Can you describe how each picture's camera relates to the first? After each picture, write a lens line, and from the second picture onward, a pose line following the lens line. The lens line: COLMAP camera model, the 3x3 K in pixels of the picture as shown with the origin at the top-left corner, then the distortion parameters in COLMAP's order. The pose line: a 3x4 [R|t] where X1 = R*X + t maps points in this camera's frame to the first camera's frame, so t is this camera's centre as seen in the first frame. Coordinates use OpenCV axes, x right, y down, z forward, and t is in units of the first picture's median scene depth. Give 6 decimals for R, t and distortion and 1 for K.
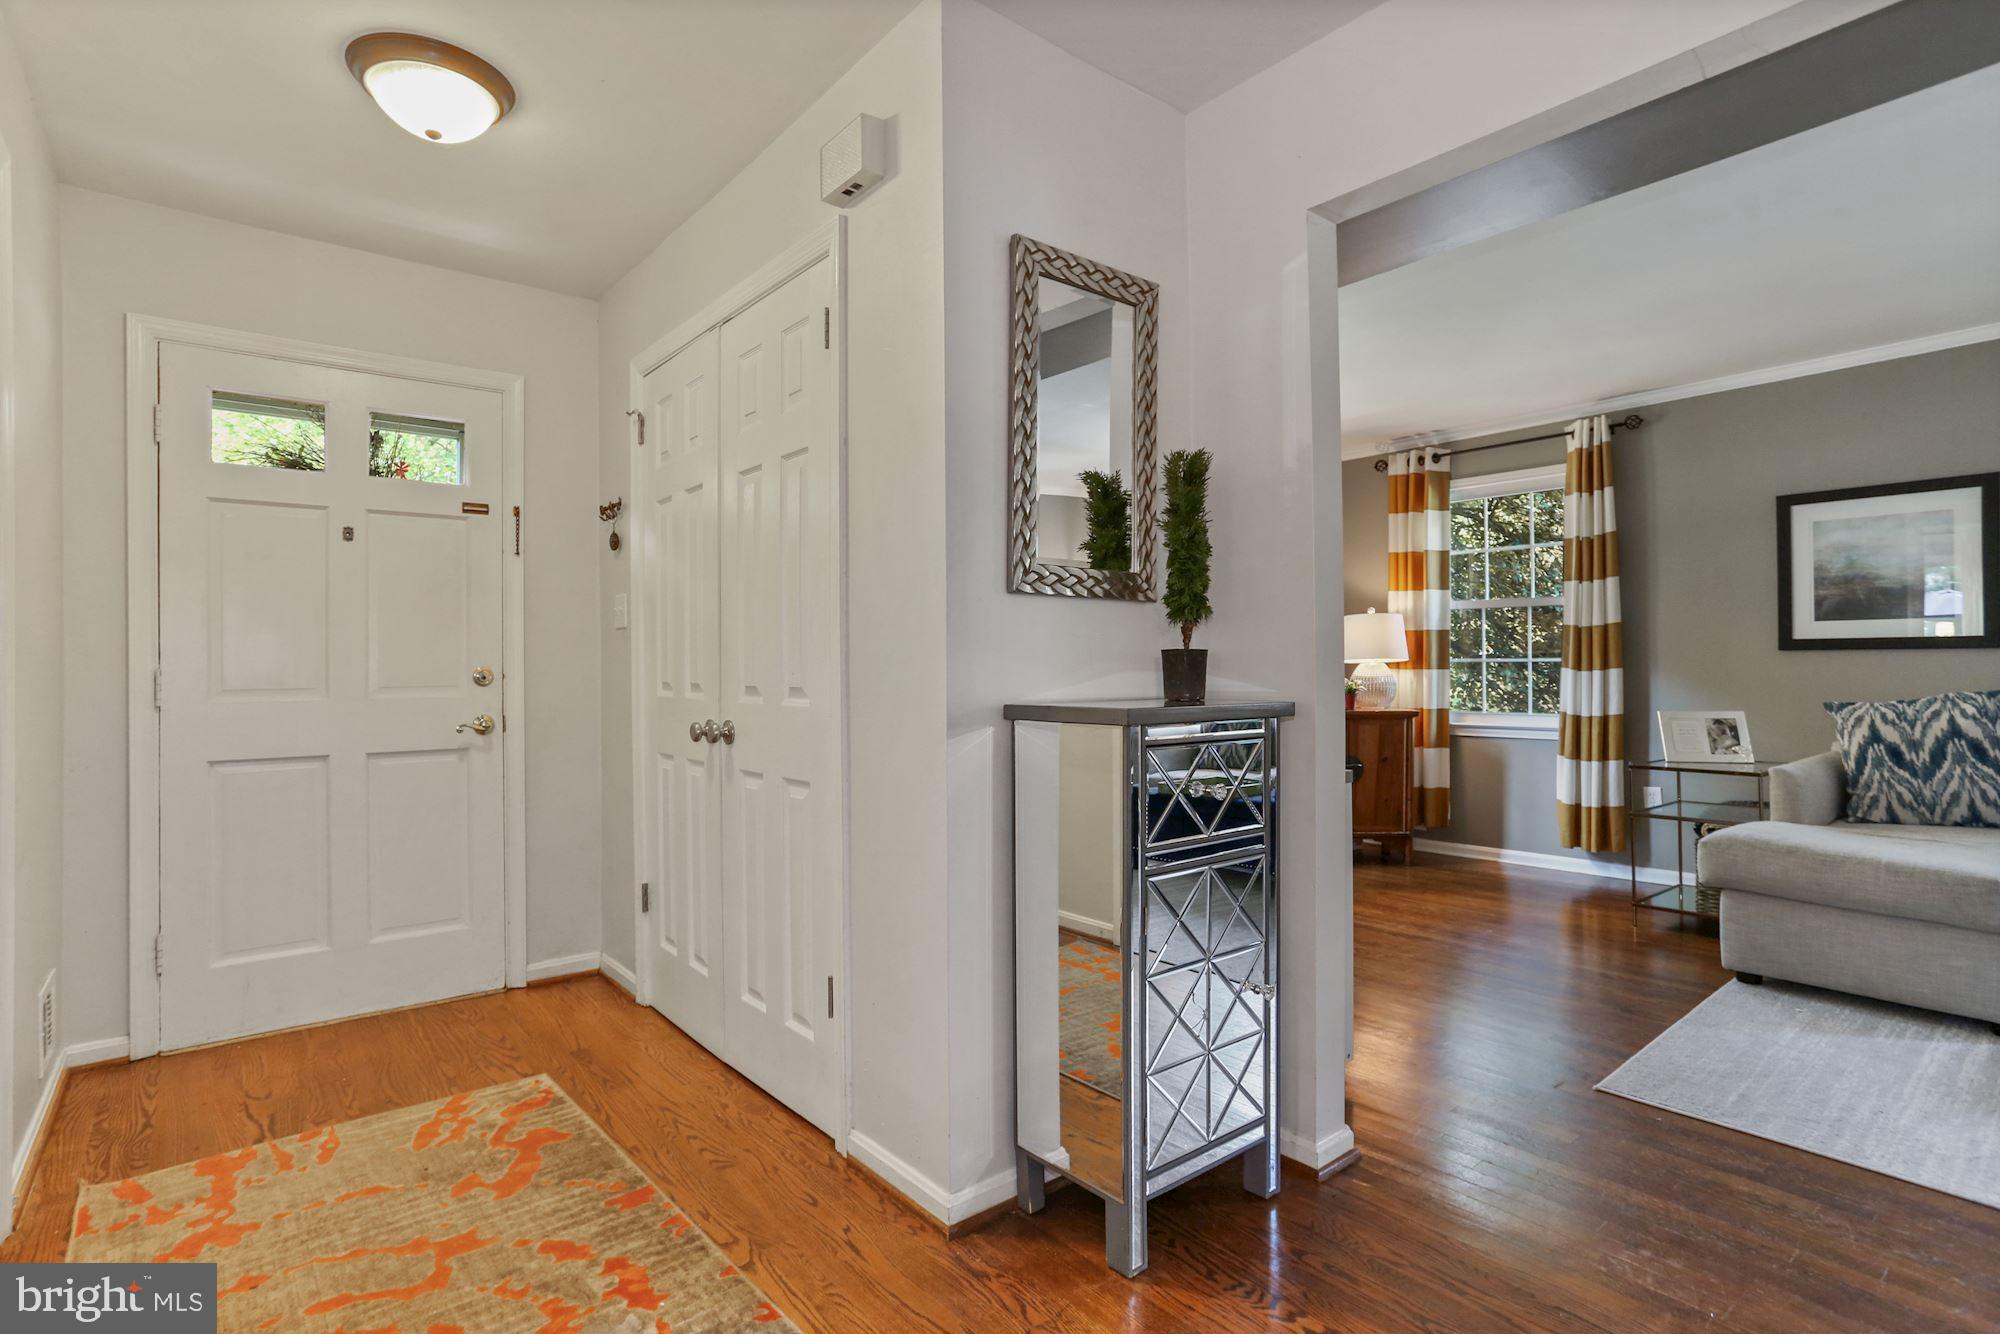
lens RADIAL K [[973.1, 0, 986.0], [0, 973.1, 666.6], [0, 0, 1]] dist [-0.016410, 0.010566]
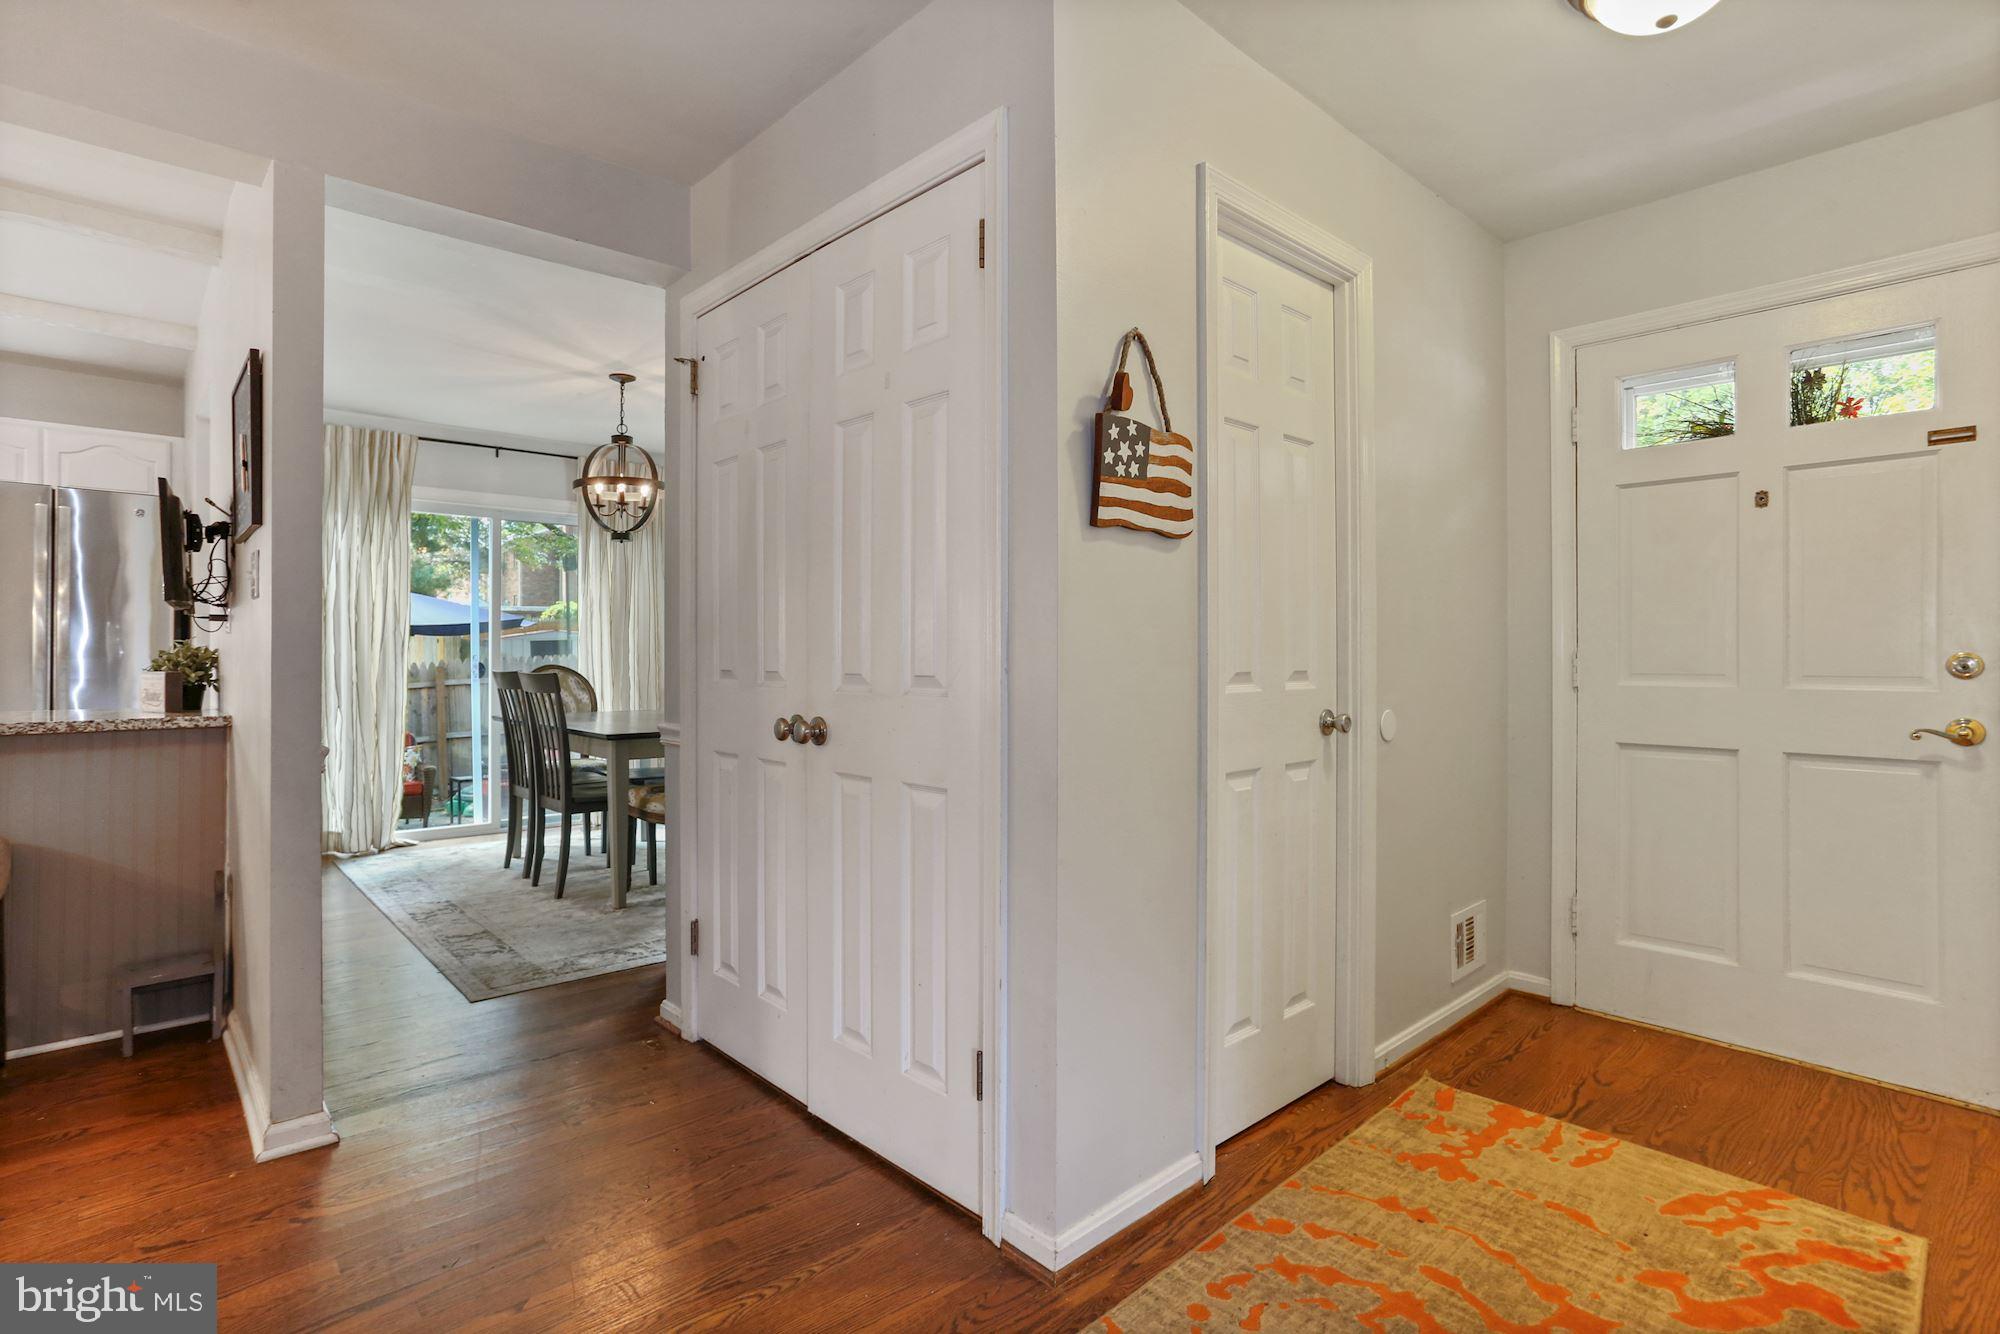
lens RADIAL K [[973.1, 0, 990.9], [0, 973.1, 649.2], [0, 0, 1]] dist [-0.016410, 0.010566]
pose [[0.063701, 0.003485, -0.997963, 0.193332], [0.001072, 0.999993, 0.003561, -0.006329], [0.997968, -0.001297, 0.063696, 0.284429]]
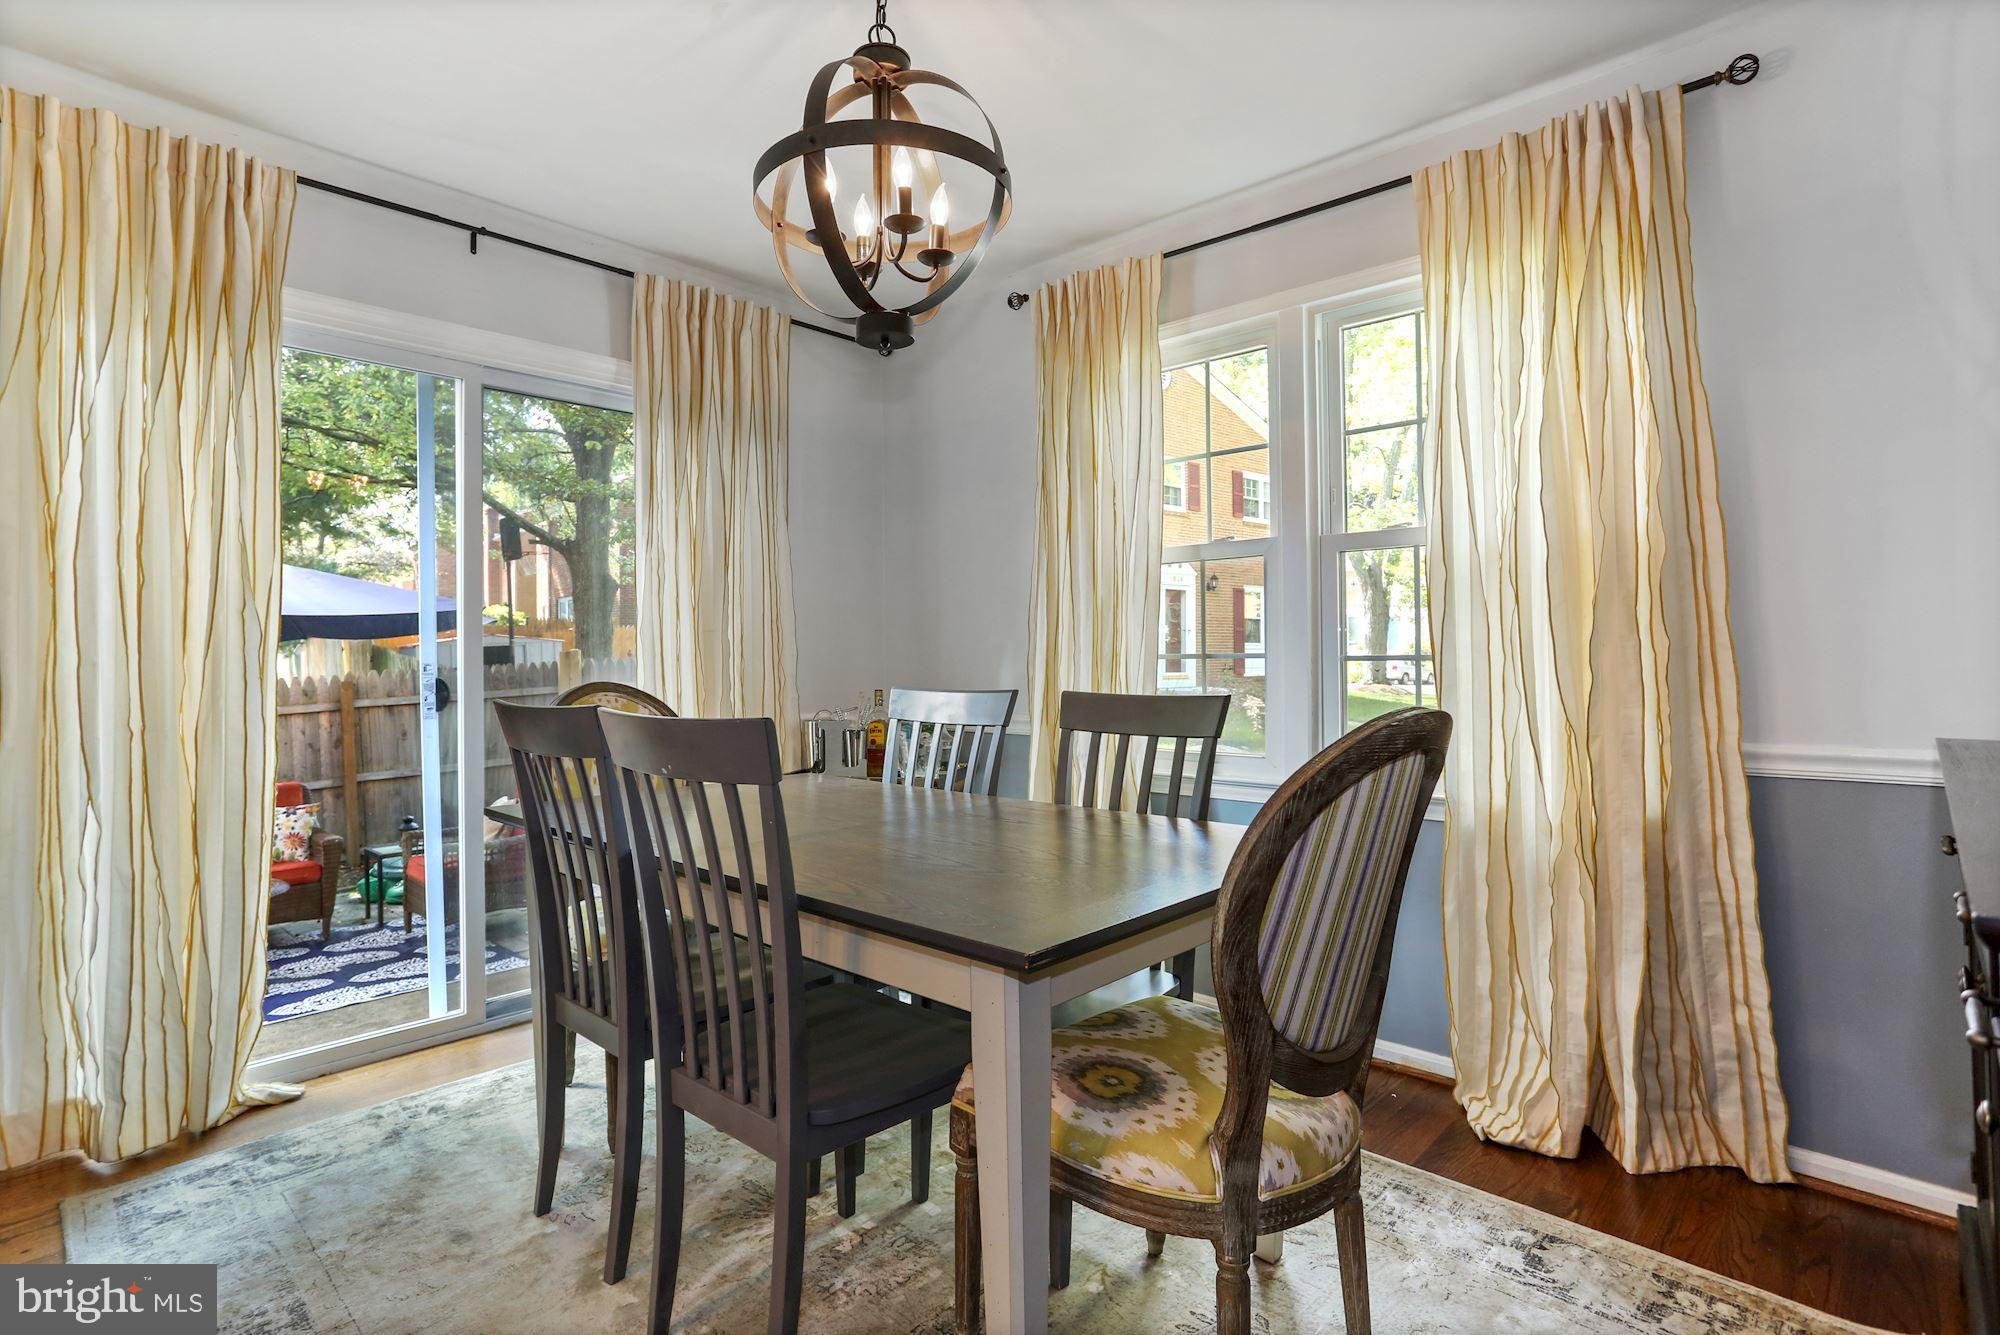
lens RADIAL K [[973.1, 0, 1003.5], [0, 973.1, 647.7], [0, 0, 1]] dist [-0.016410, 0.010566]
pose [[0.143660, -0.002567, -0.989624, -0.760835], [0.012107, 0.999926, -0.000836, 0.003048], [0.989553, -0.011861, 0.143680, -0.185007]]
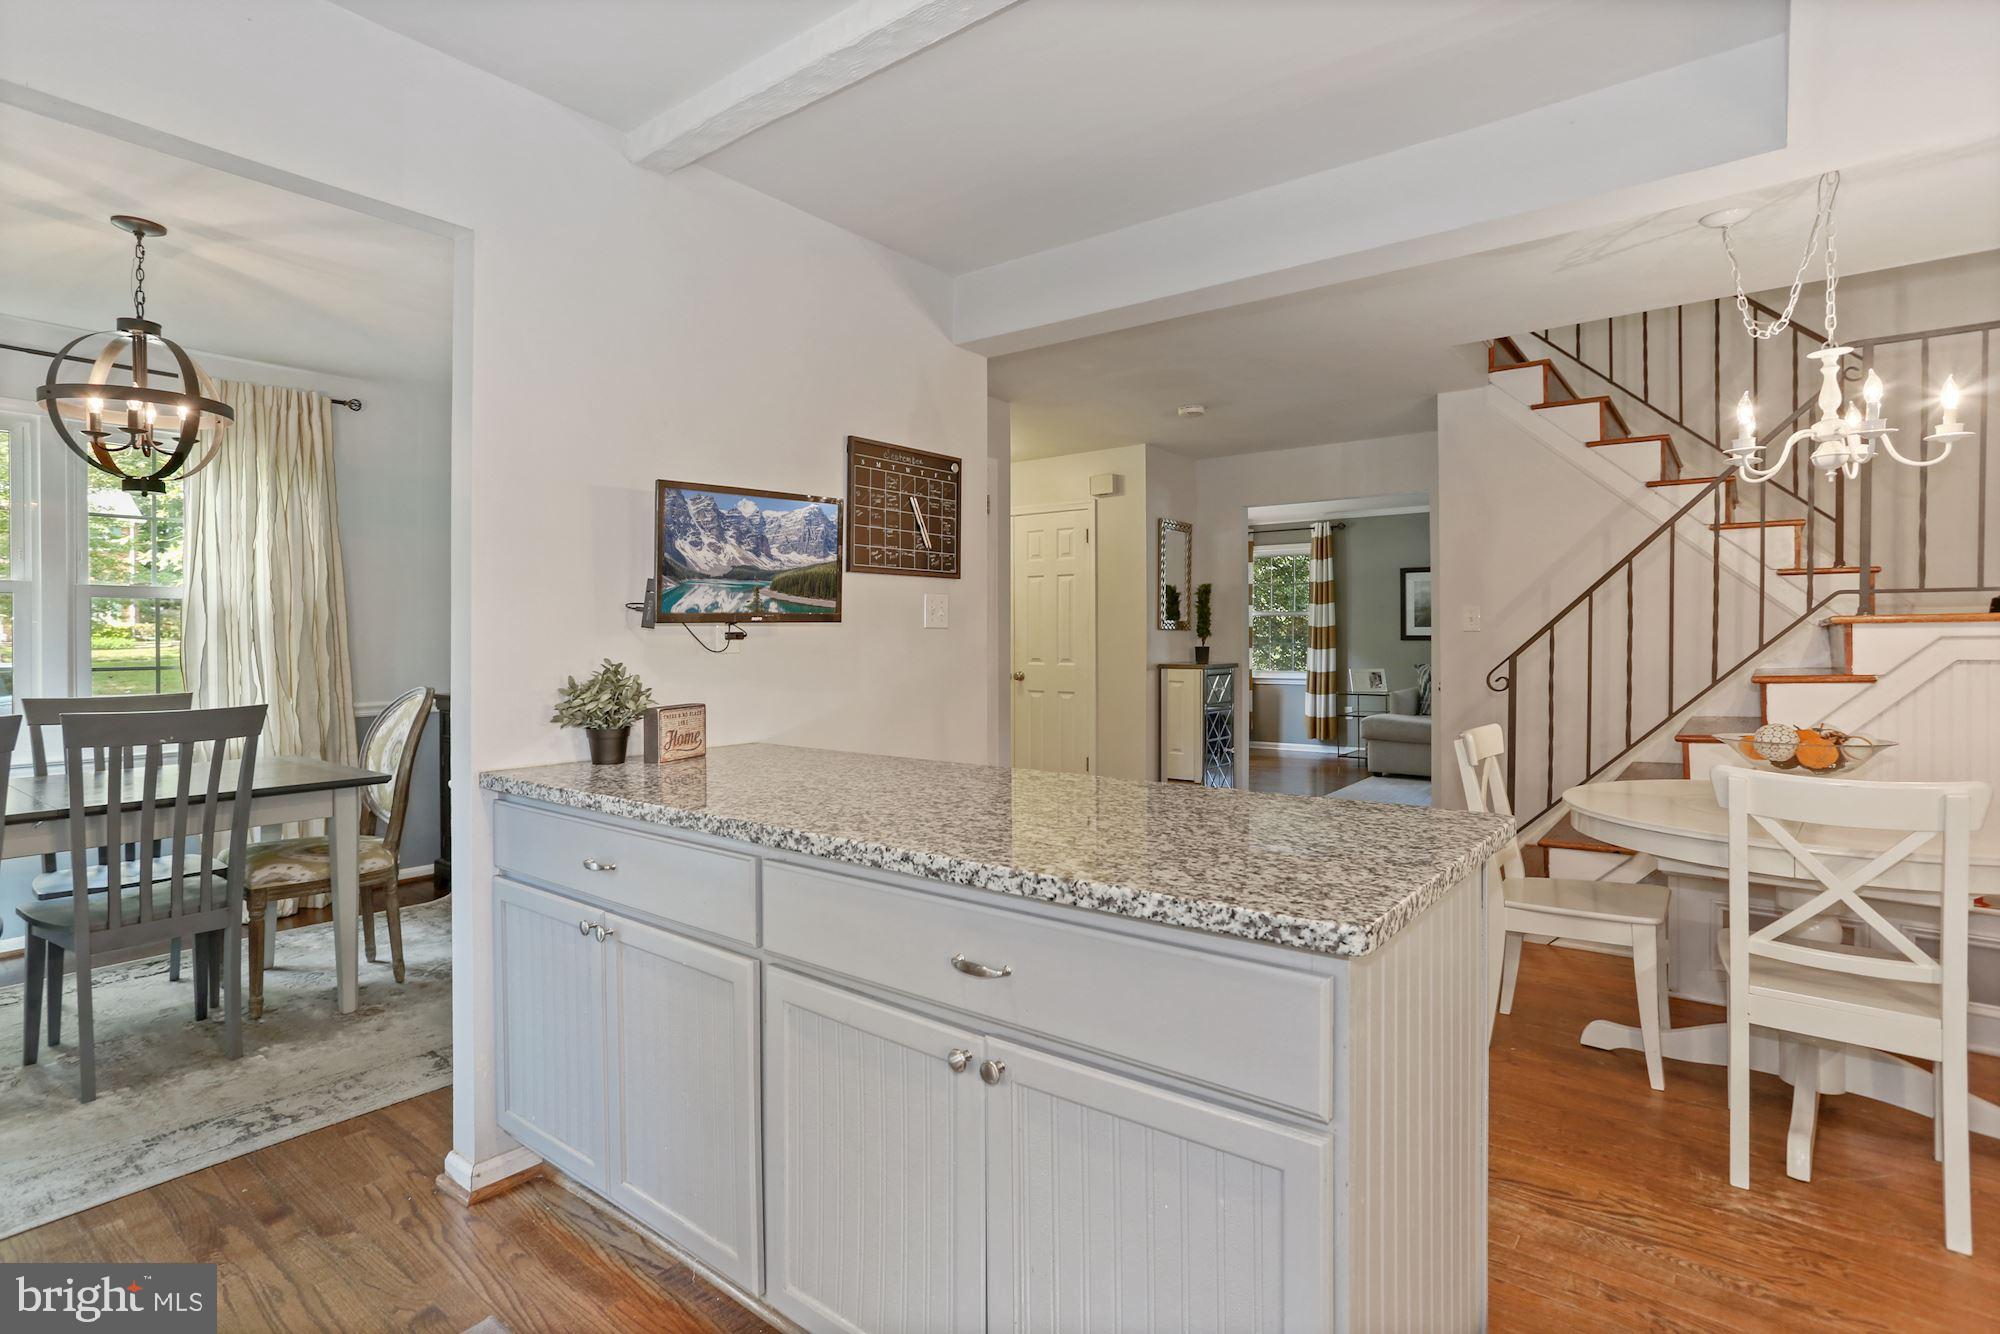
lens RADIAL K [[973.1, 0, 976.0], [0, 973.1, 644.6], [0, 0, 1]] dist [-0.016410, 0.010566]
pose [[0.976737, 0.001730, 0.214435, -0.729606], [-0.003874, 0.999947, 0.009582, -0.031563], [-0.214407, -0.010190, 0.976691, -1.170967]]
